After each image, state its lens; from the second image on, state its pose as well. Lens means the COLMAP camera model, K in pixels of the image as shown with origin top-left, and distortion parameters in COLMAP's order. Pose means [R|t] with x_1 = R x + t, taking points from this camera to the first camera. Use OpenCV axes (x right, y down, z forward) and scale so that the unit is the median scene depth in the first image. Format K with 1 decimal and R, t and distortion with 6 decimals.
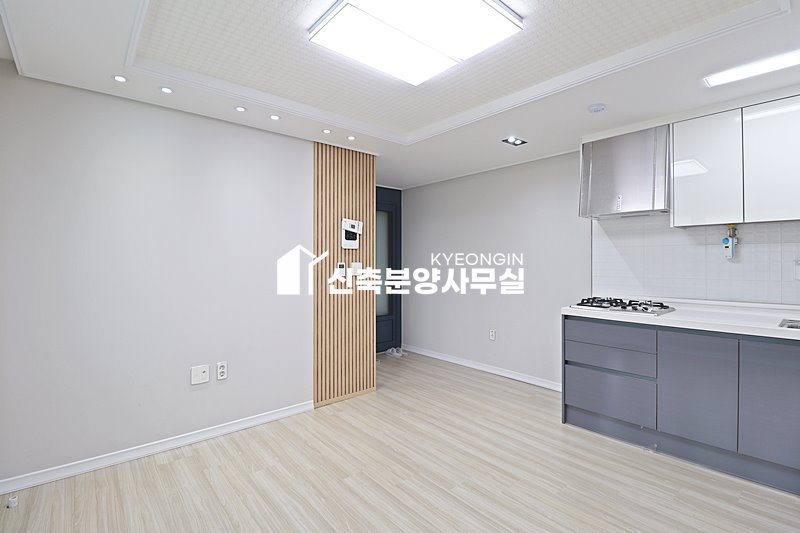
lens RADIAL K [[371.6, 0, 402.7], [0, 371.6, 259.3], [0, 0, 1]] dist [-0.004211, -0.012585]
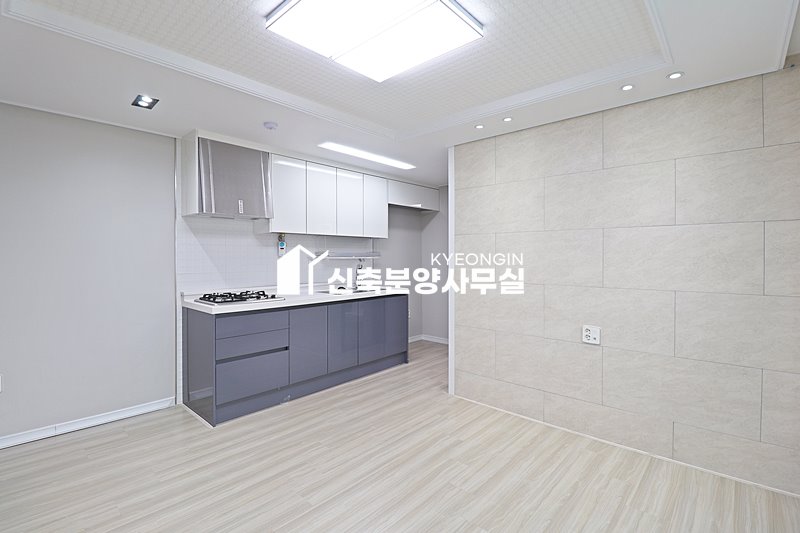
lens RADIAL K [[371.6, 0, 402.7], [0, 371.6, 259.3], [0, 0, 1]] dist [-0.004211, -0.012585]
pose [[-0.123611, -0.008639, 0.992293, -0.686693], [-0.005648, 0.999952, 0.008002, -0.004530], [-0.992315, -0.004615, -0.123654, 0.750400]]
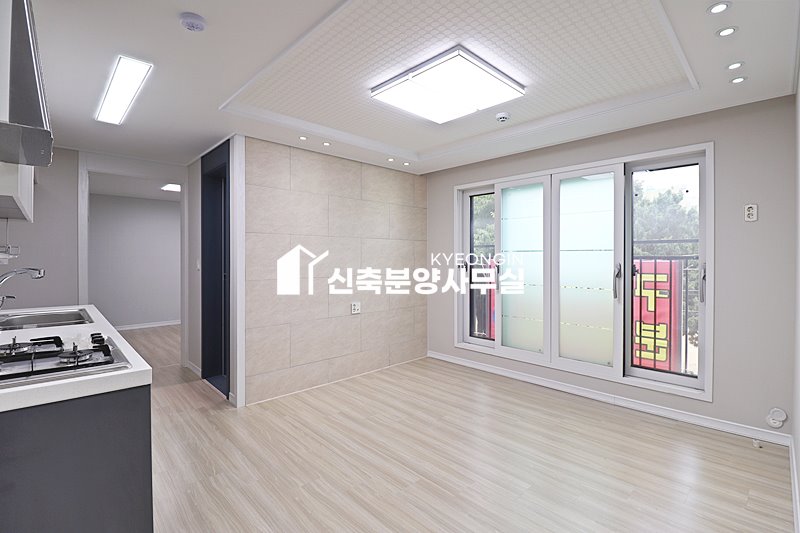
lens RADIAL K [[371.6, 0, 402.7], [0, 371.6, 259.3], [0, 0, 1]] dist [-0.004211, -0.012585]
pose [[-0.998346, -0.000503, -0.057493, 0.199295], [-0.000459, 1.000000, -0.000793, 0.008017], [0.057493, -0.000766, -0.998346, 1.706836]]
